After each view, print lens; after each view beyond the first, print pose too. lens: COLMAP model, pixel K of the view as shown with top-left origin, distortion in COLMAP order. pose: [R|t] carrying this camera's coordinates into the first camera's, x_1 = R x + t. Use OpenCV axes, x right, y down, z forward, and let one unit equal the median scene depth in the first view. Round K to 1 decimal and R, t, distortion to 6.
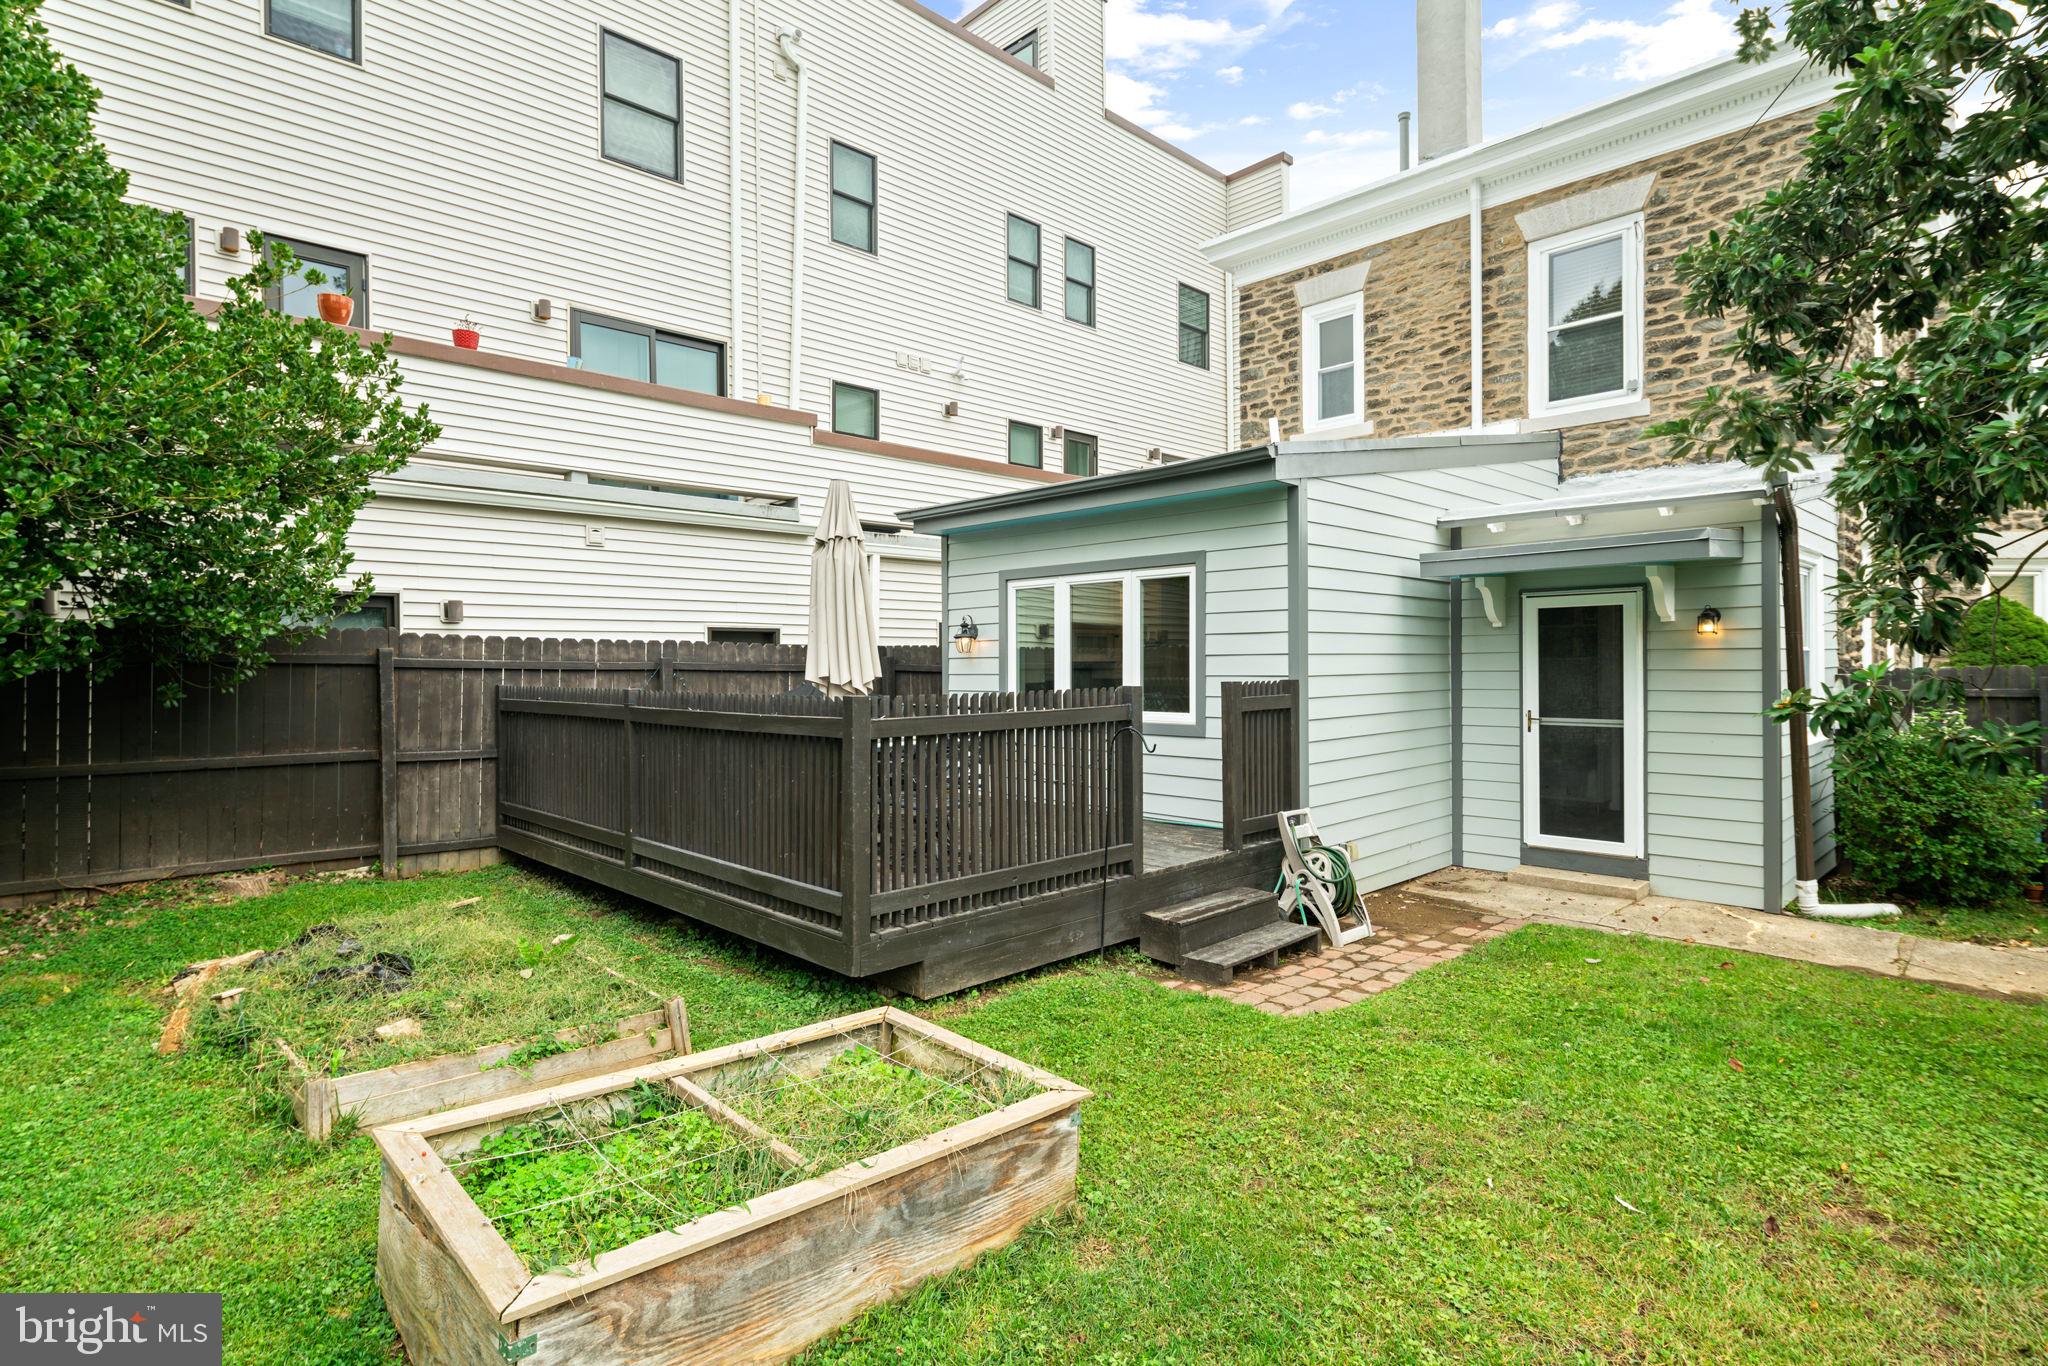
lens RADIAL K [[1026.4, 0, 981.9], [0, 1026.4, 675.5], [0, 0, 1]] dist [-0.001744, -0.002603]
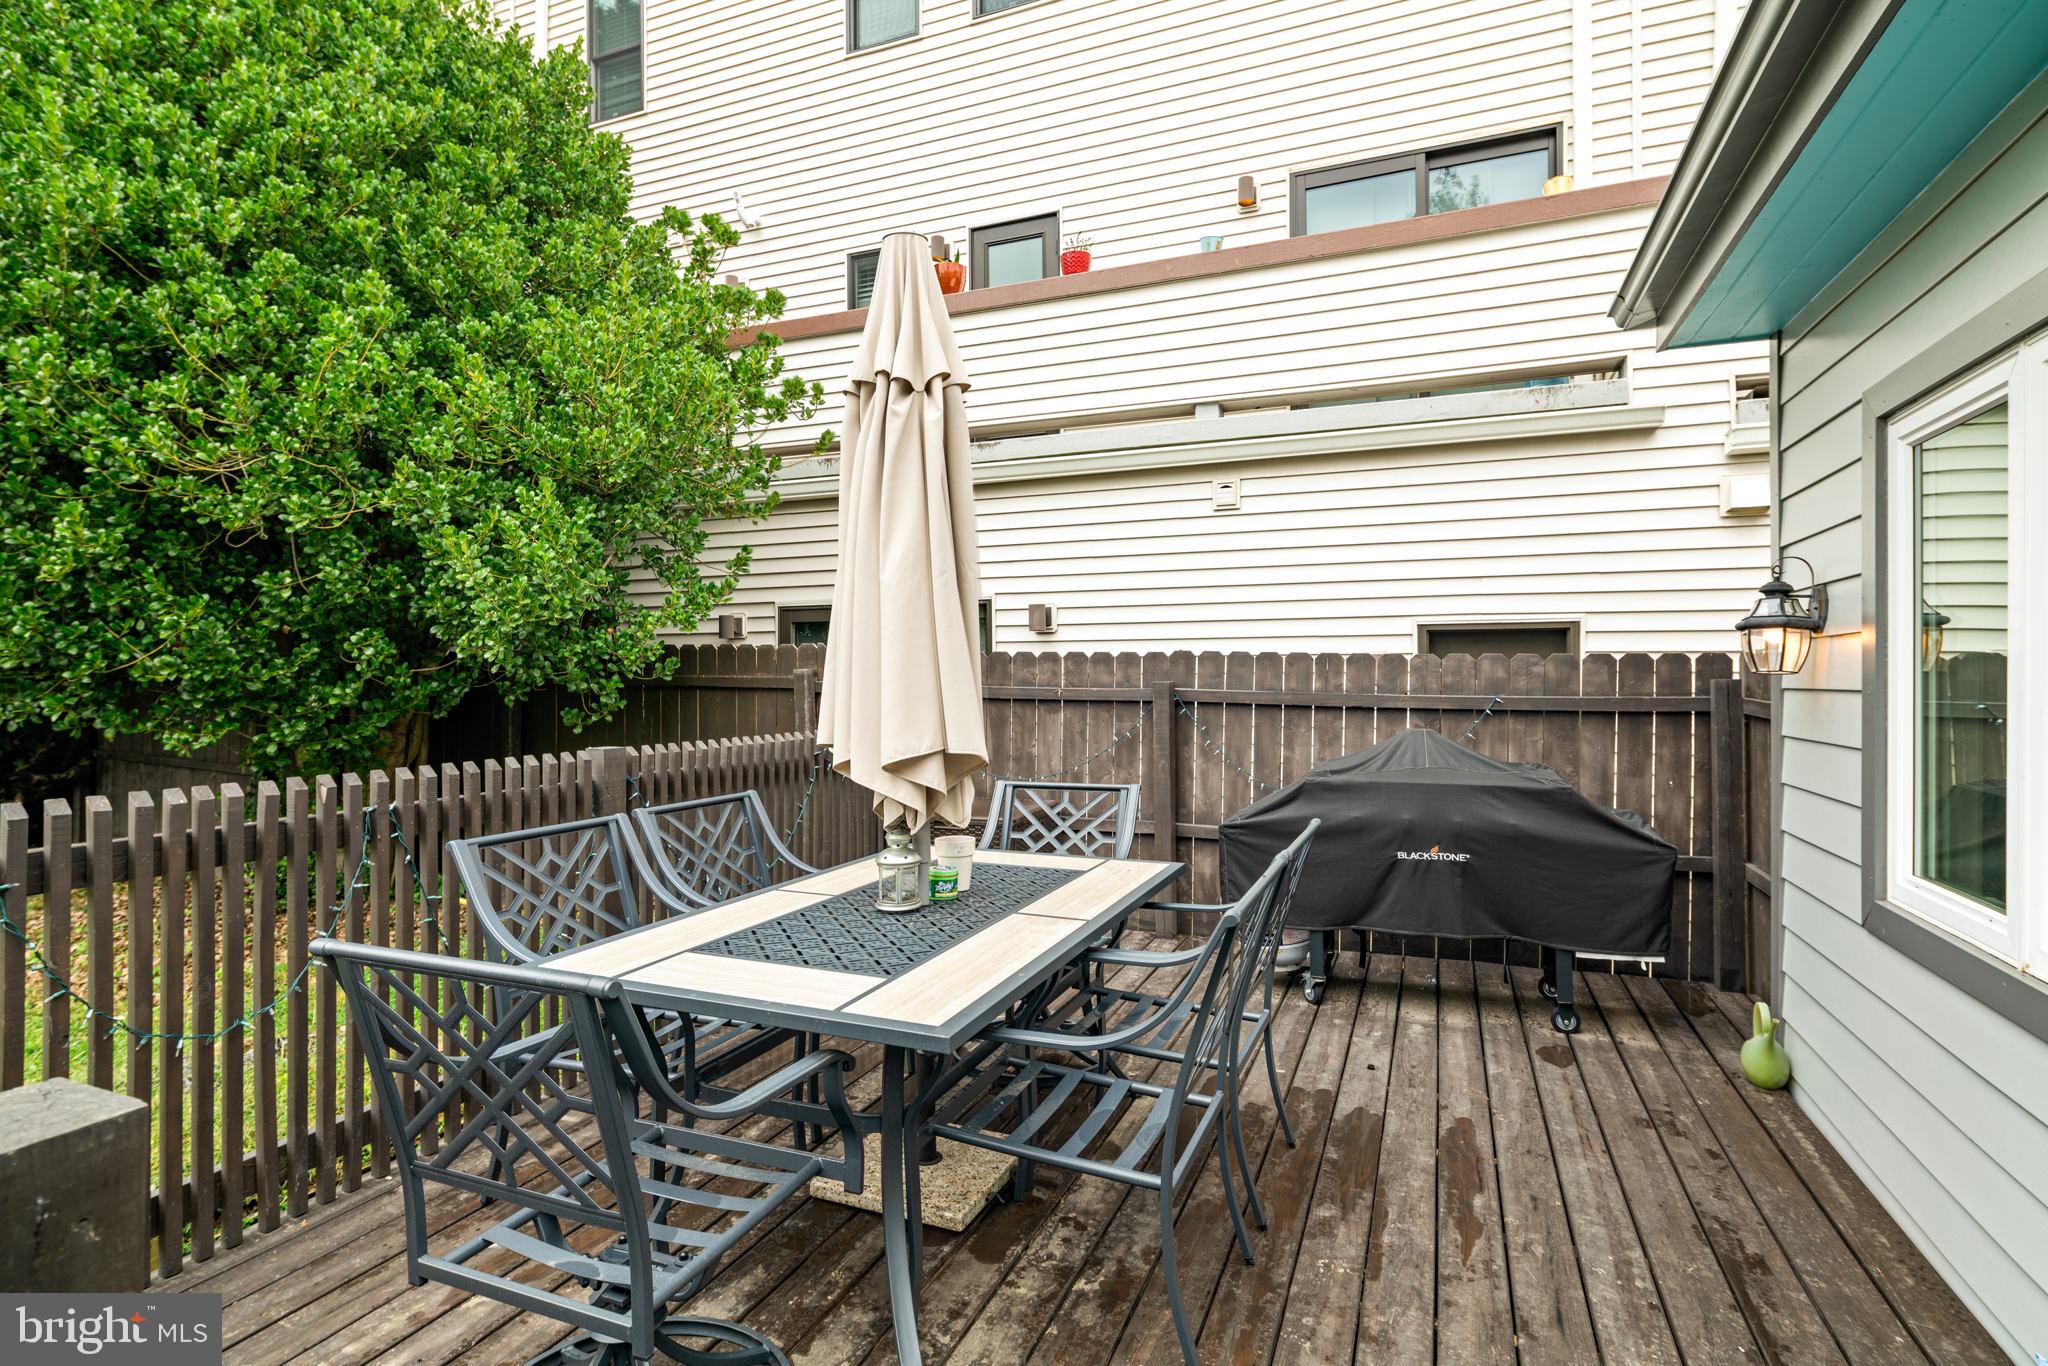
lens RADIAL K [[1026.4, 0, 1022.1], [0, 1026.4, 673.4], [0, 0, 1]] dist [-0.001744, -0.002603]
pose [[0.435348, -0.005322, -0.900247, 0.177311], [-0.012096, 0.999858, -0.011760, -0.013936], [0.900181, 0.016009, 0.435221, 0.675514]]
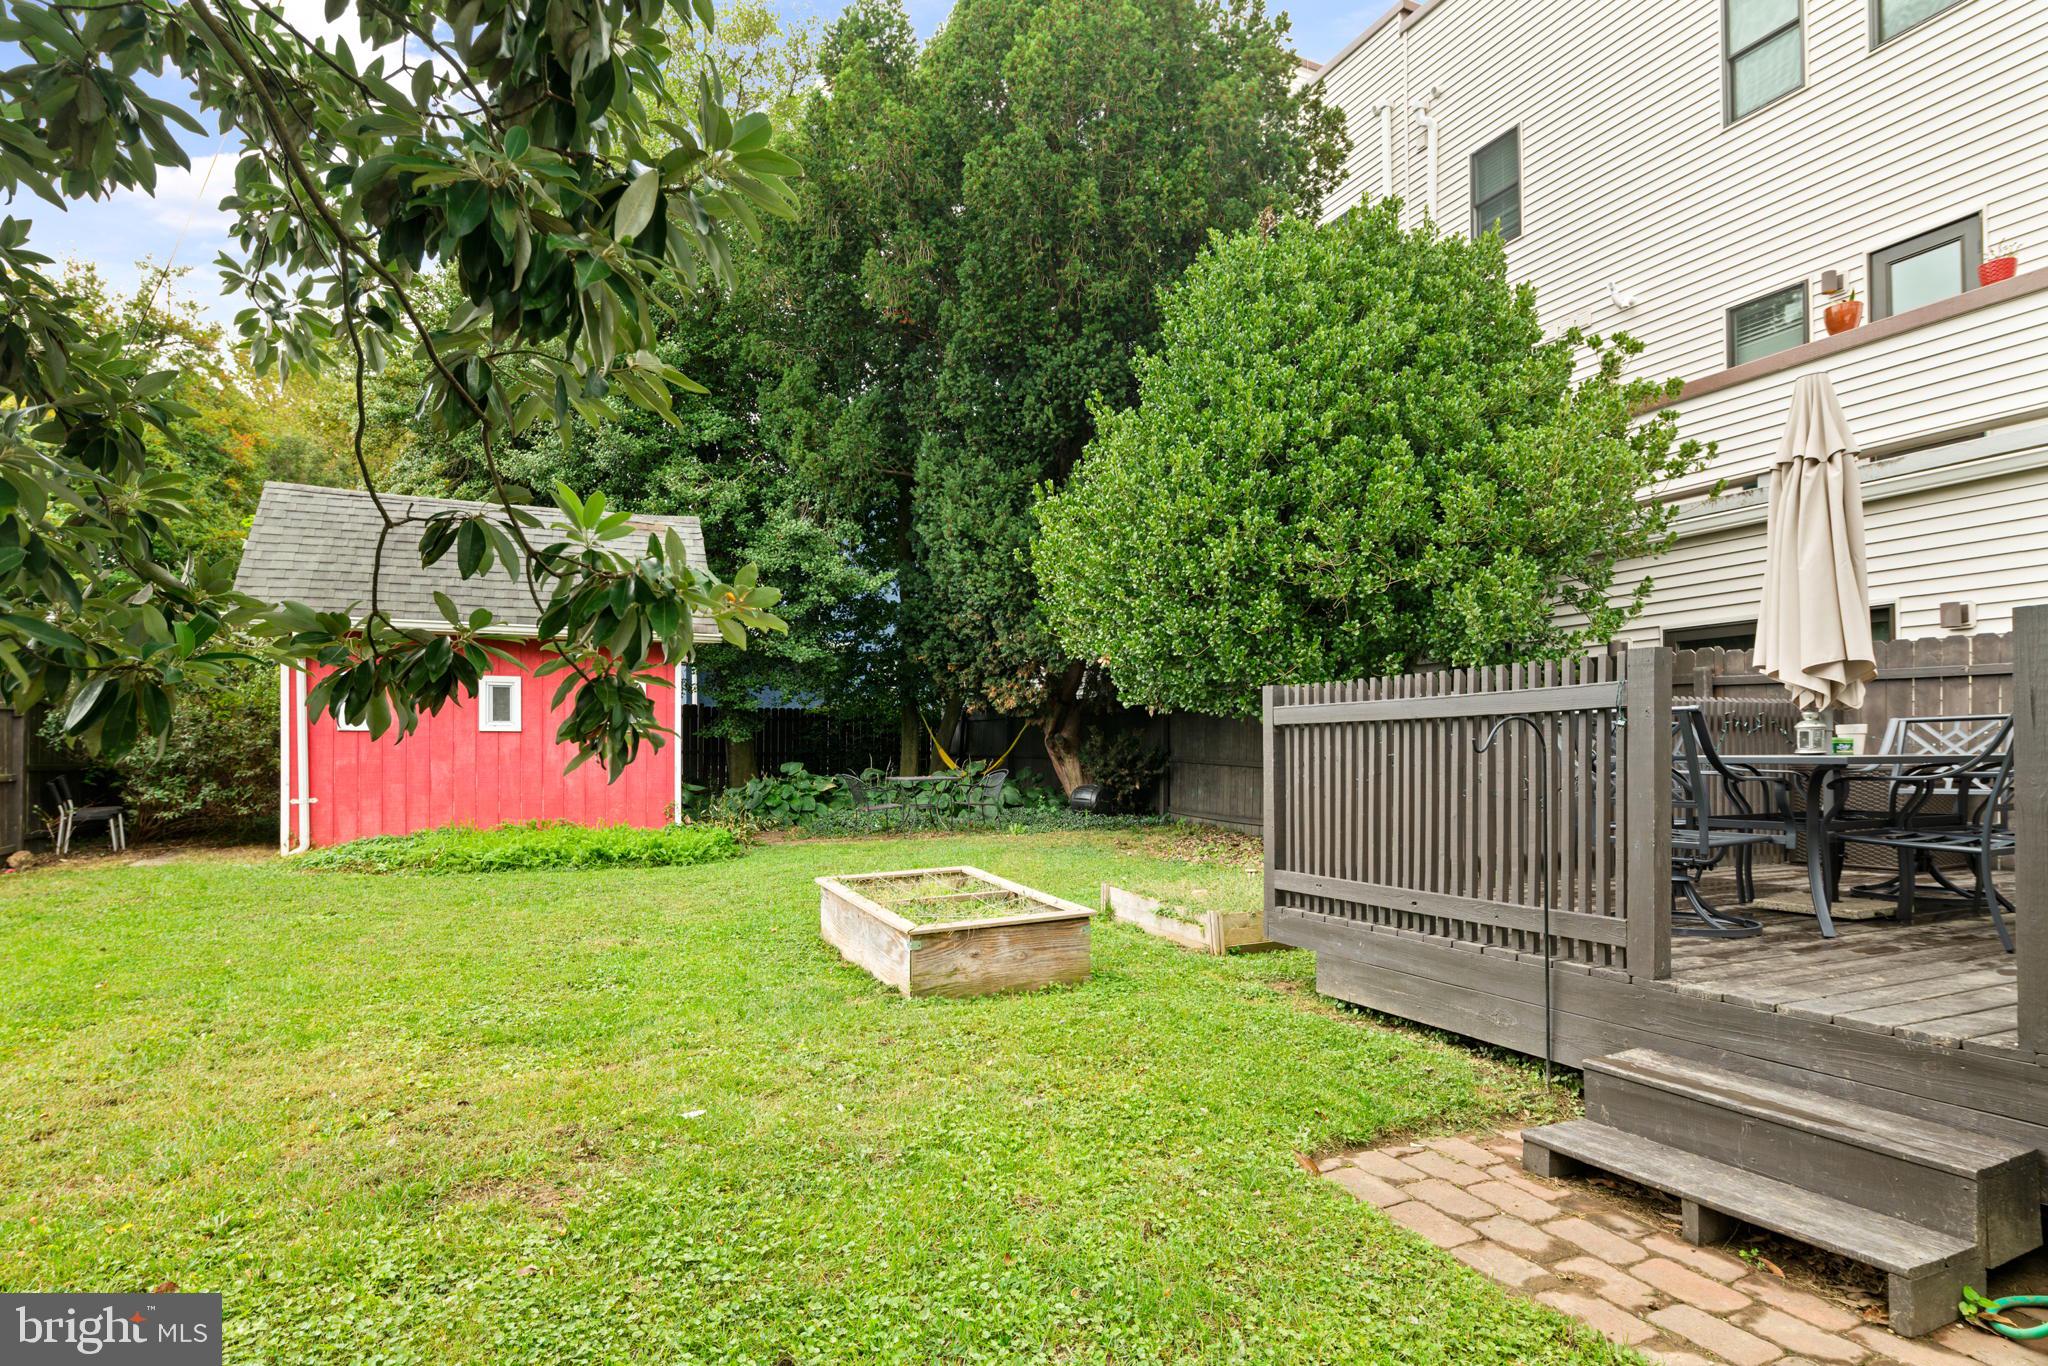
lens RADIAL K [[1026.4, 0, 1017.3], [0, 1026.4, 755.4], [0, 0, 1]] dist [-0.001744, -0.002603]
pose [[-0.296272, 0.007593, -0.955073, 0.508269], [-0.004195, 0.999948, 0.009251, 0.045968], [0.955094, 0.006748, -0.296225, 0.543900]]
